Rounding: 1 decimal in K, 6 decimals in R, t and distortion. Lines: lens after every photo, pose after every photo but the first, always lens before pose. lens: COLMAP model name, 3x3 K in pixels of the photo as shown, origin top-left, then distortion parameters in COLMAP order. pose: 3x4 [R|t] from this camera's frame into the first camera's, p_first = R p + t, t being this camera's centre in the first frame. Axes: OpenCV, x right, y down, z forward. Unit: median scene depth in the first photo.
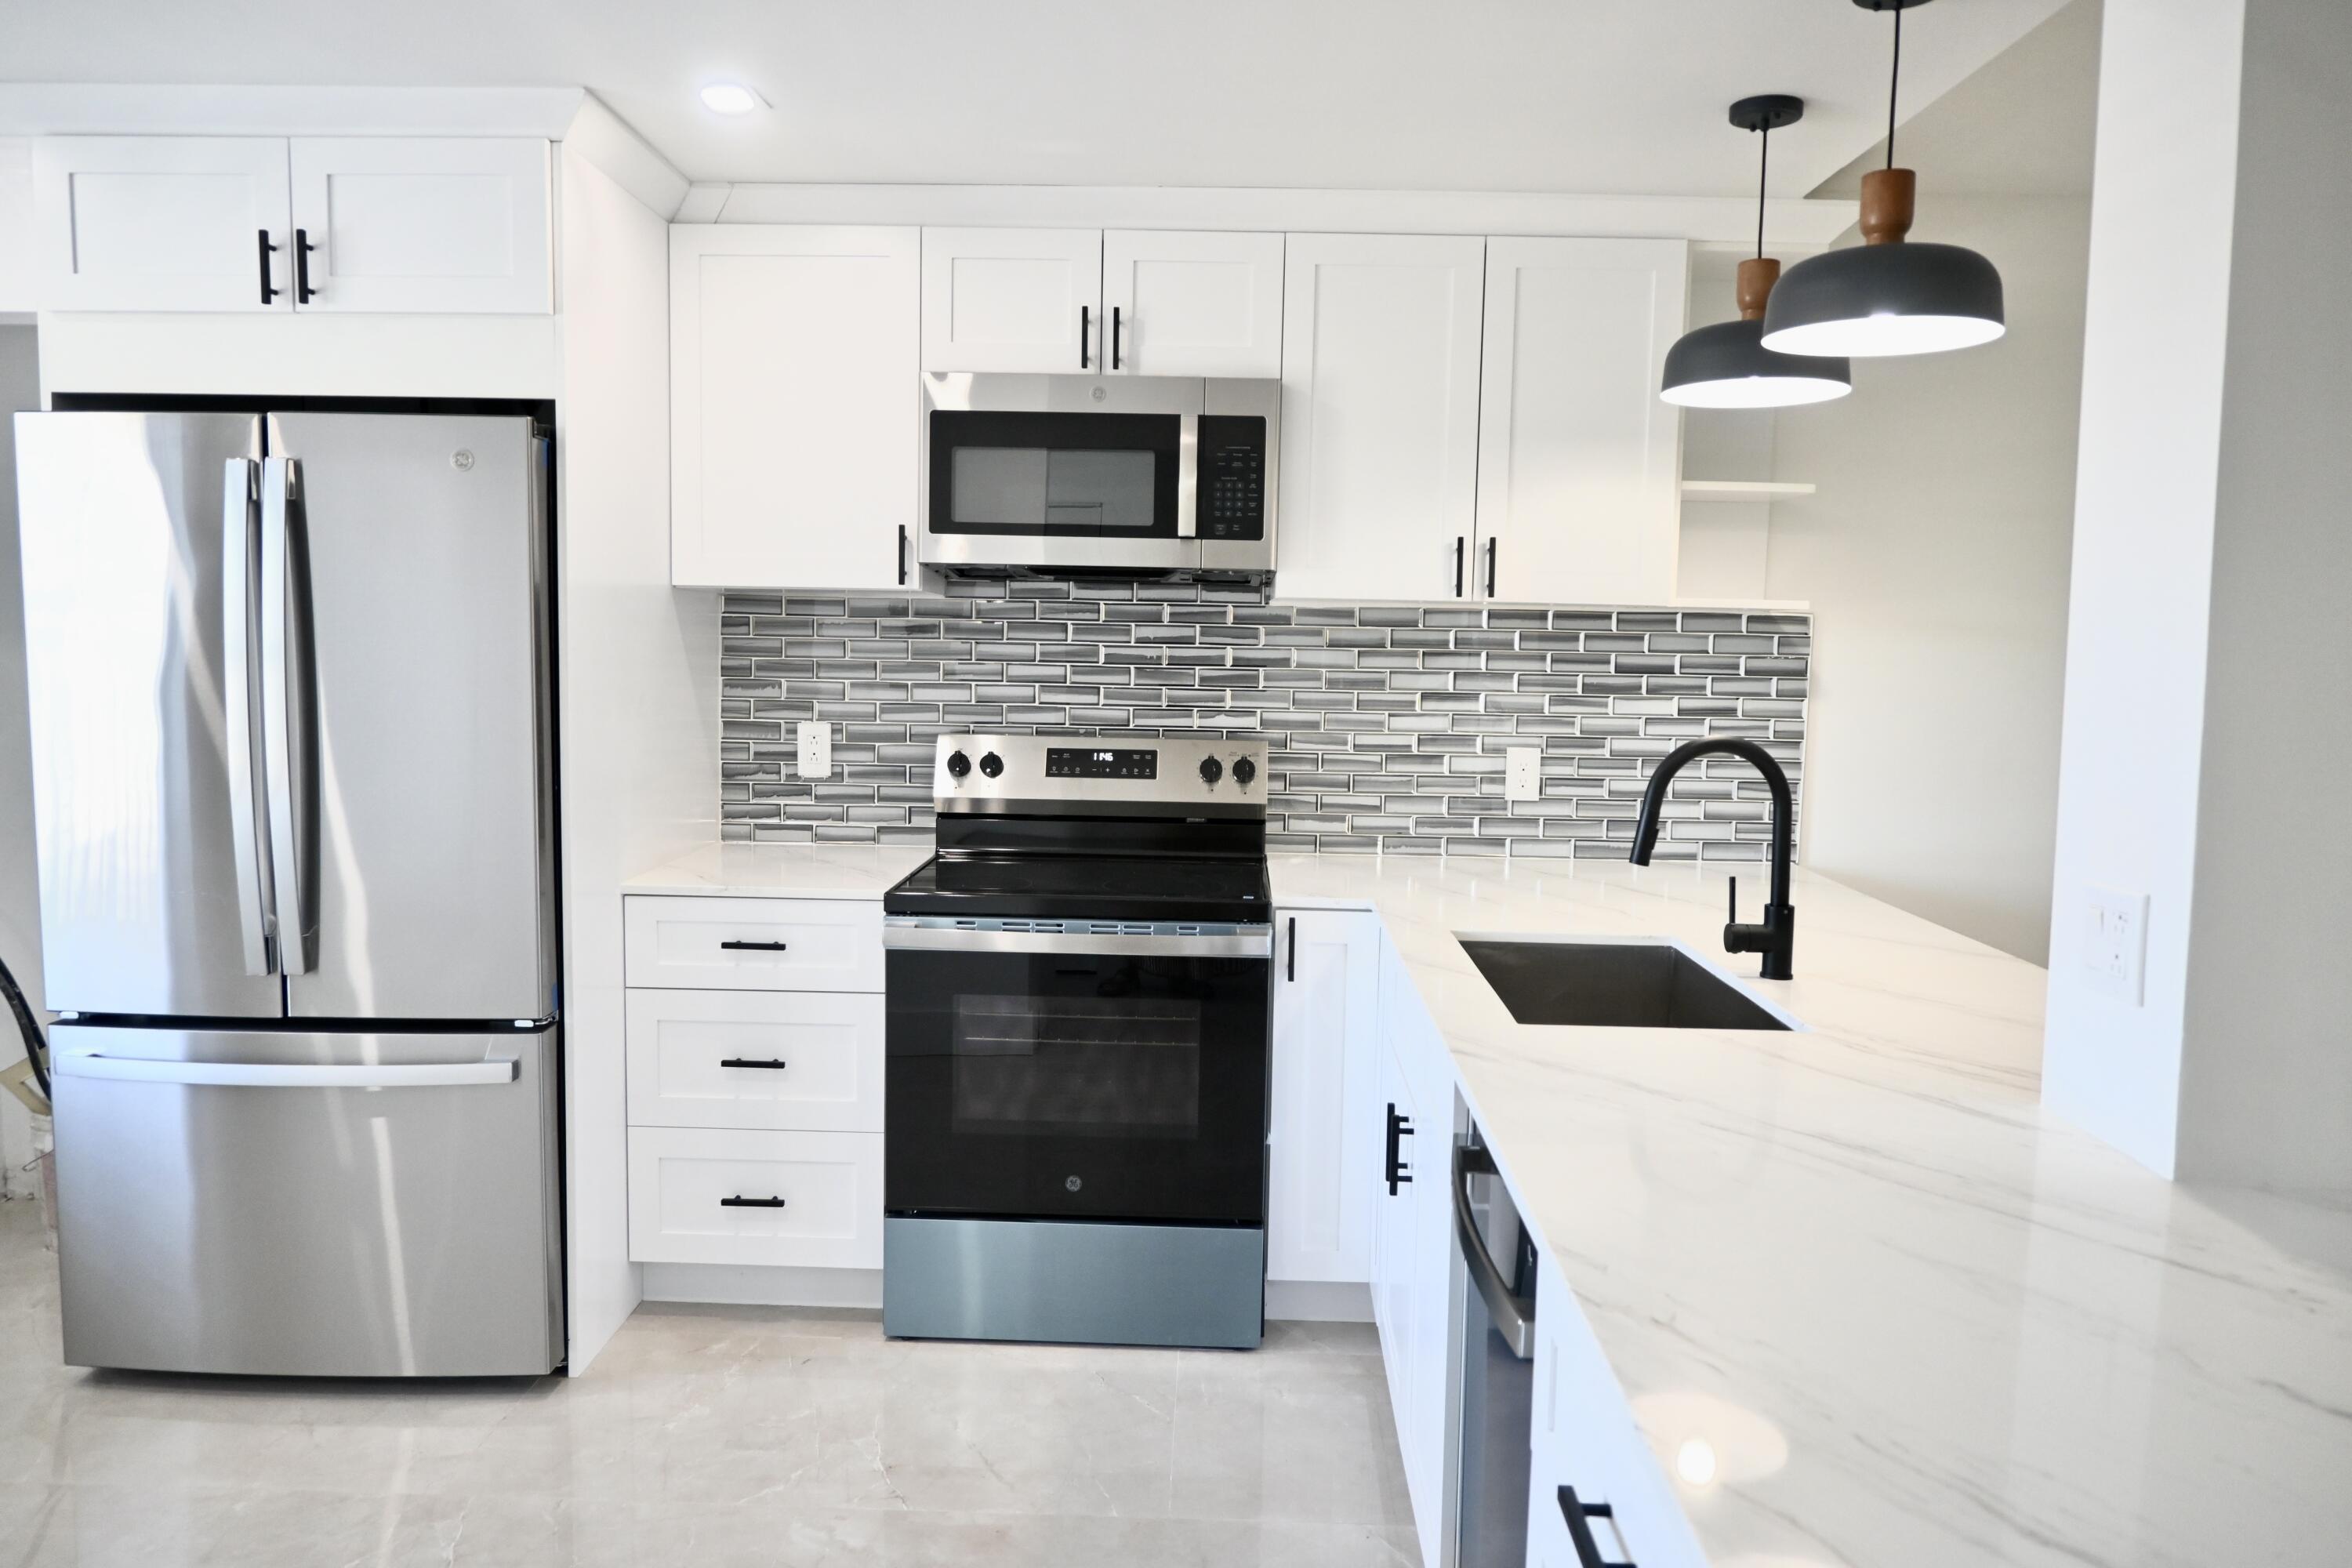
lens RADIAL K [[1632.6, 0, 1176.0], [0, 1632.6, 784.0], [0, 0, 1]] dist [0.006493, 0.003568]
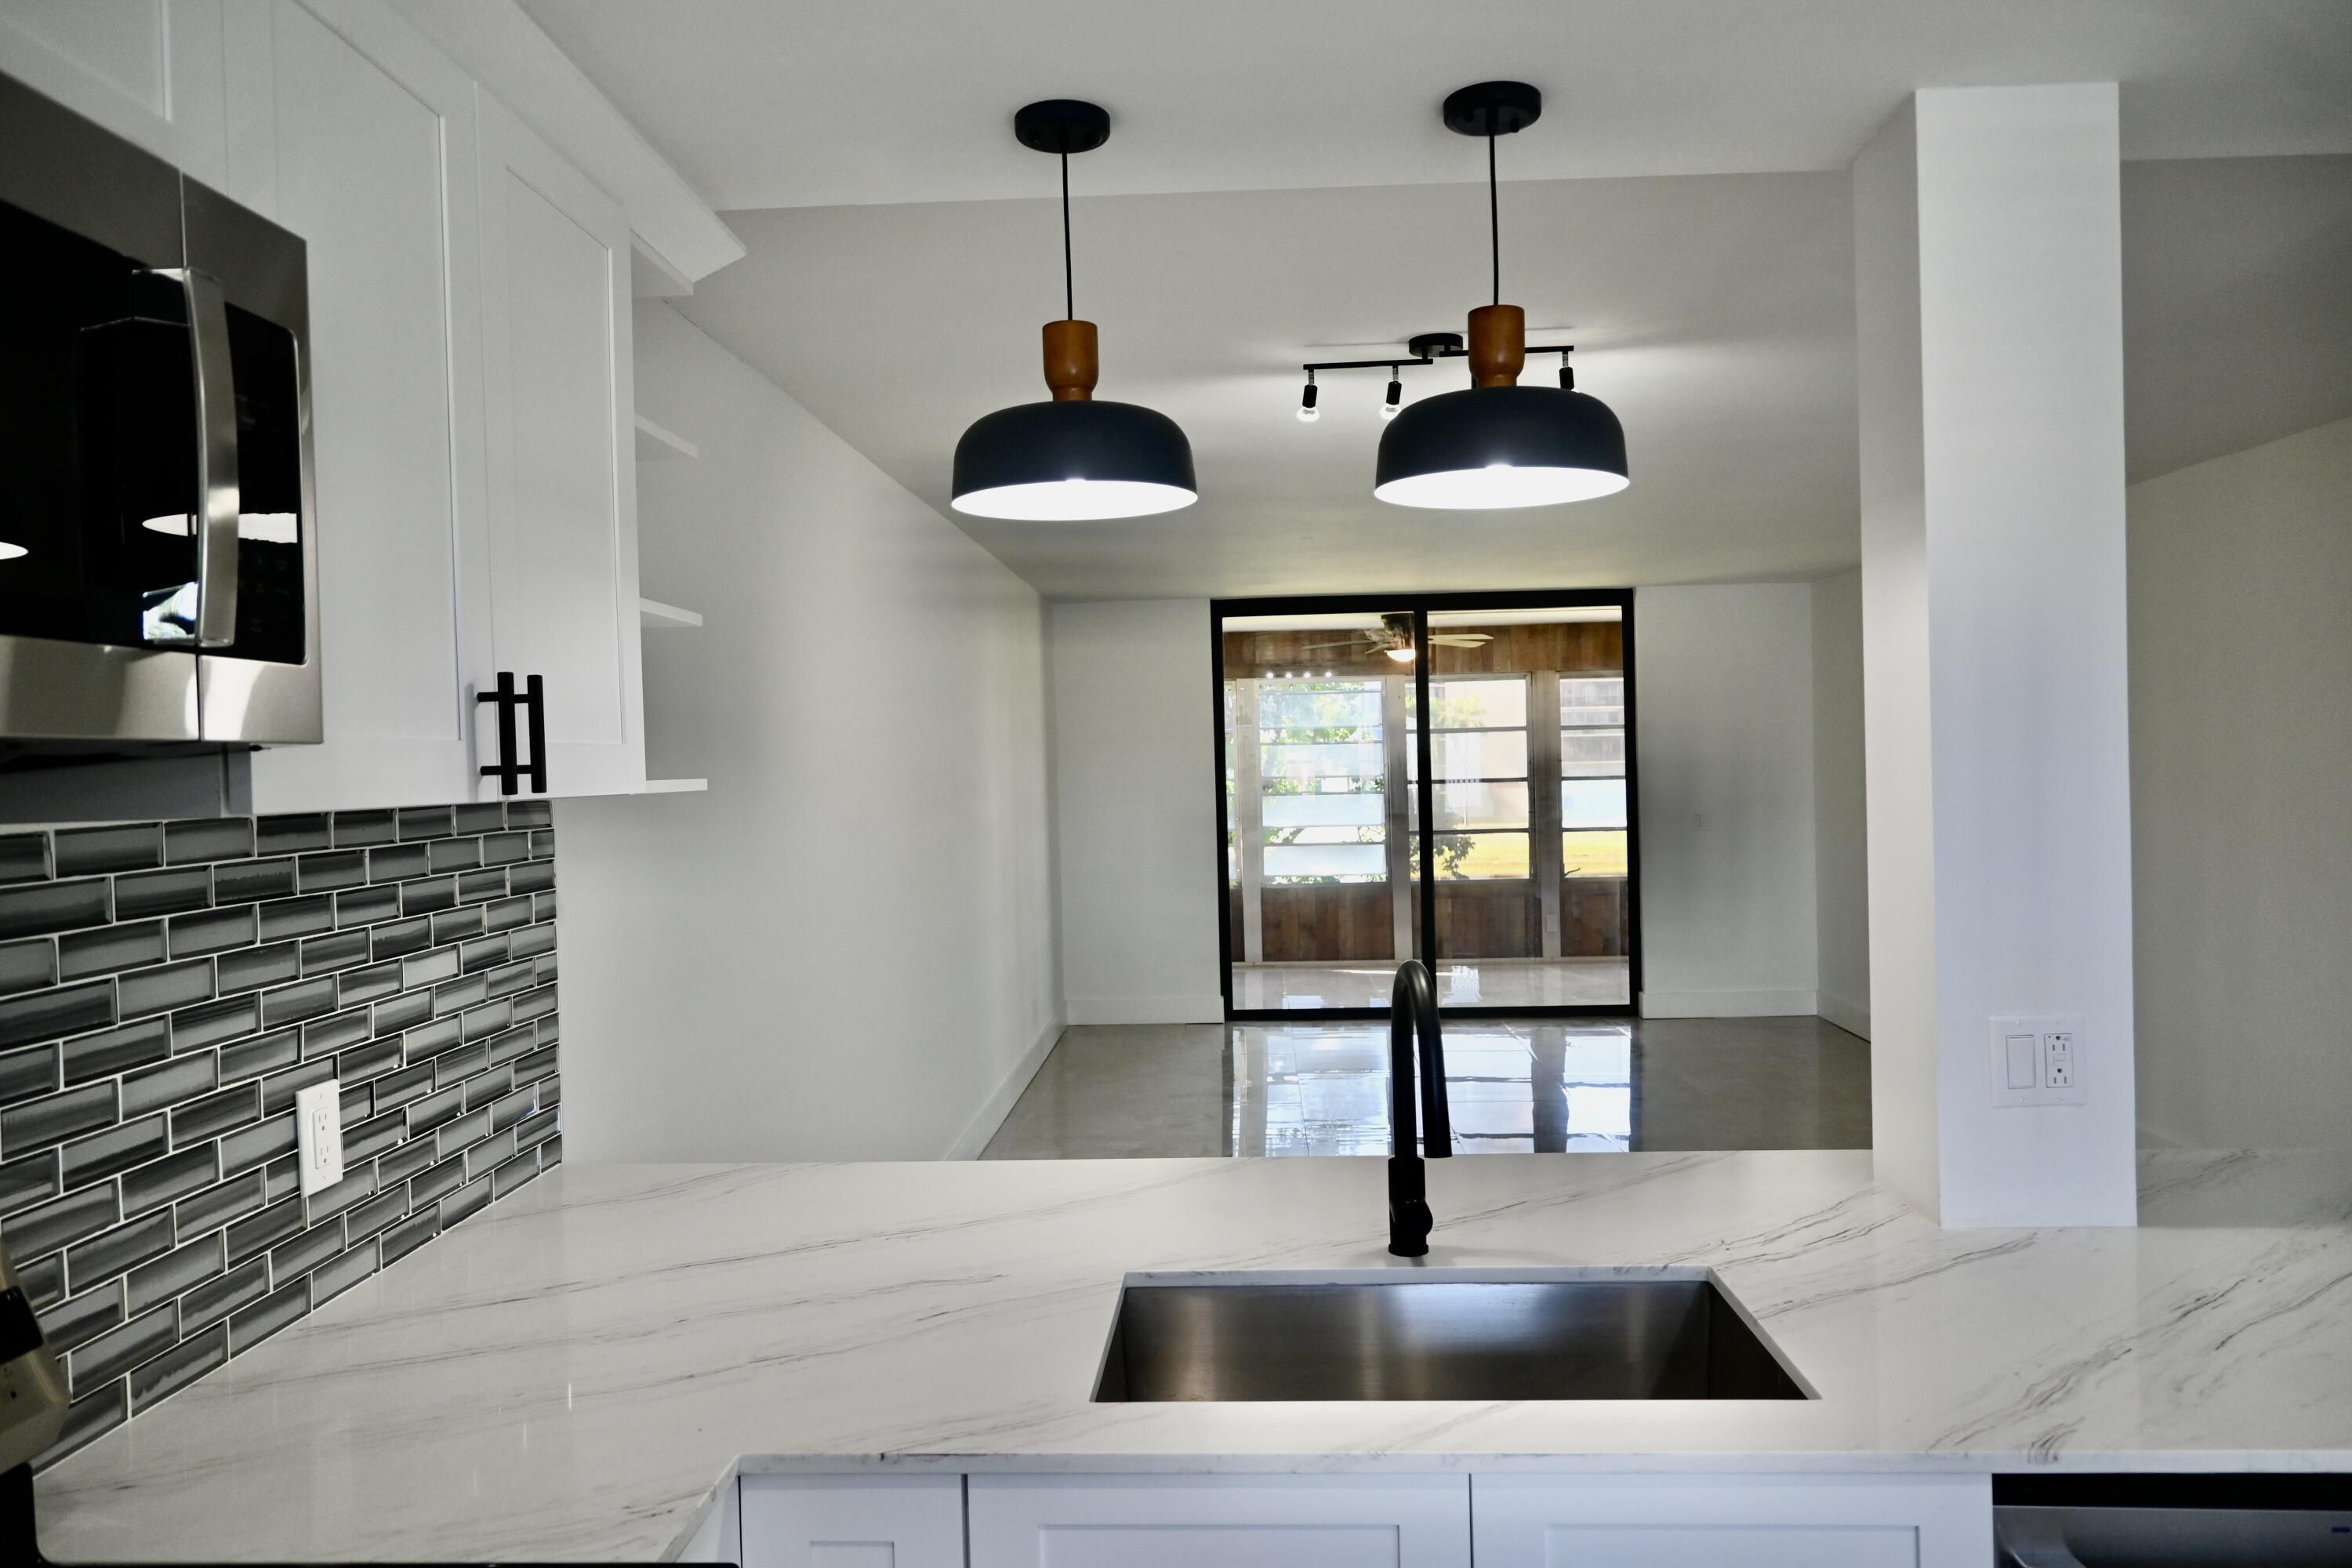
lens RADIAL K [[1632.6, 0, 1176.0], [0, 1632.6, 784.0], [0, 0, 1]] dist [0.006493, 0.003568]
pose [[0.001524, -0.038018, 0.999276, -0.287841], [0.115368, 0.992611, 0.037589, -0.102844], [-0.993322, 0.115227, 0.005898, 0.725356]]
